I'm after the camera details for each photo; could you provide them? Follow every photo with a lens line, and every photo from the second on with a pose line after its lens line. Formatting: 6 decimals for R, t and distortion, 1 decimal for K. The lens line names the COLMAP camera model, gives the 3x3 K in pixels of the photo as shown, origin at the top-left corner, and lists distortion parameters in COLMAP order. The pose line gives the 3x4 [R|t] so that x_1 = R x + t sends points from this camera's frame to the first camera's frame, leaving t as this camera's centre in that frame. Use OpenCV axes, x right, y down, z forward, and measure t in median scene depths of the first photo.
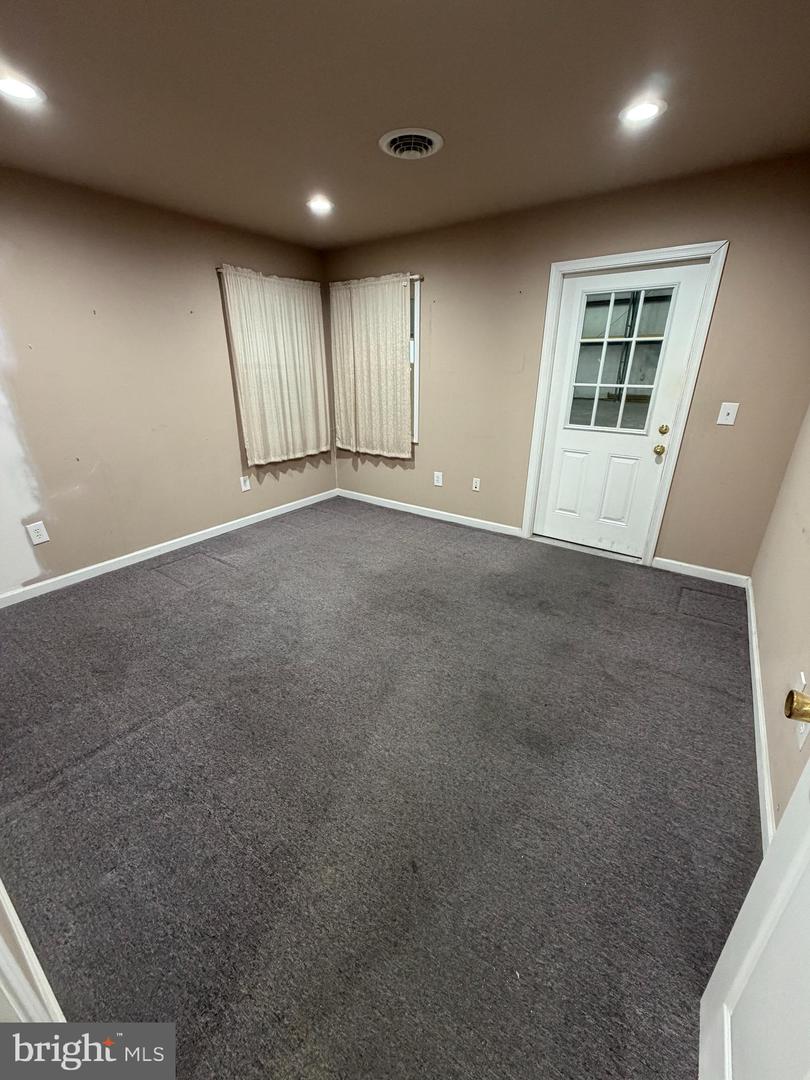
lens RADIAL K [[434.5, 0, 404.1], [0, 434.5, 539.3], [0, 0, 1]] dist [-0.002667, -0.000164]
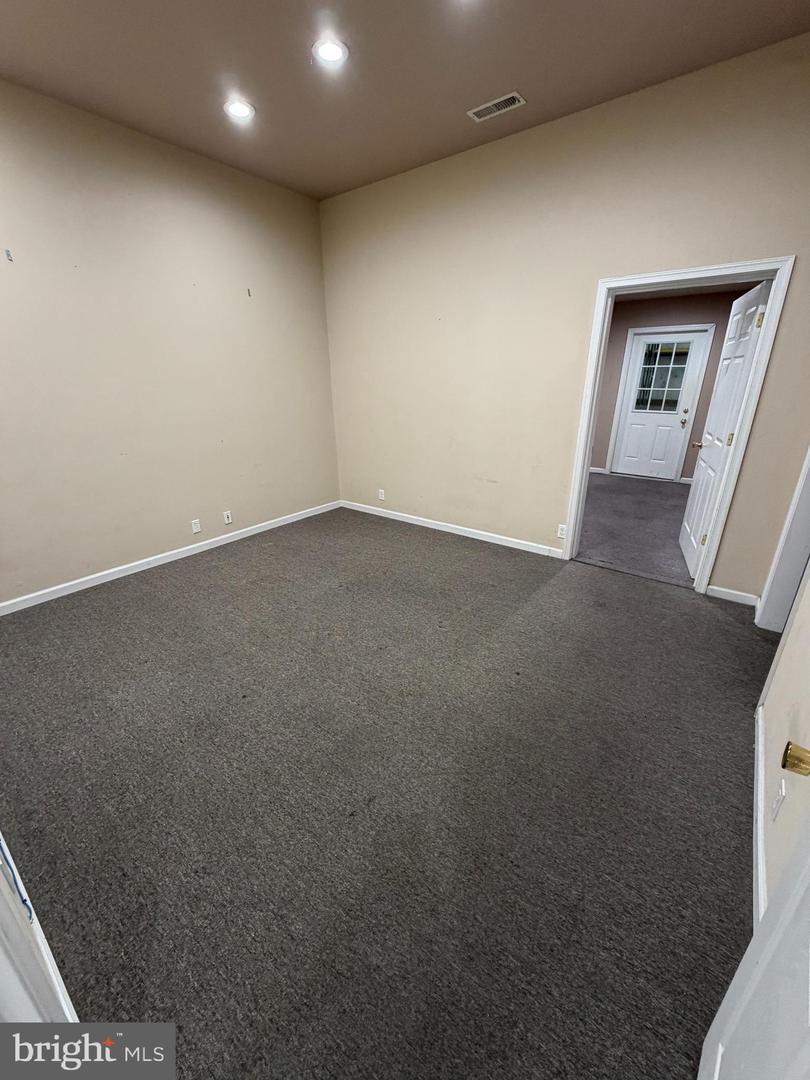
lens RADIAL K [[434.5, 0, 407.0], [0, 434.5, 538.0], [0, 0, 1]] dist [-0.002667, -0.000164]
pose [[0.999756, 0.008867, 0.020214, -0.597319], [-0.008089, 0.999236, -0.038234, 0.346141], [-0.020538, 0.038062, 0.999064, -0.785922]]
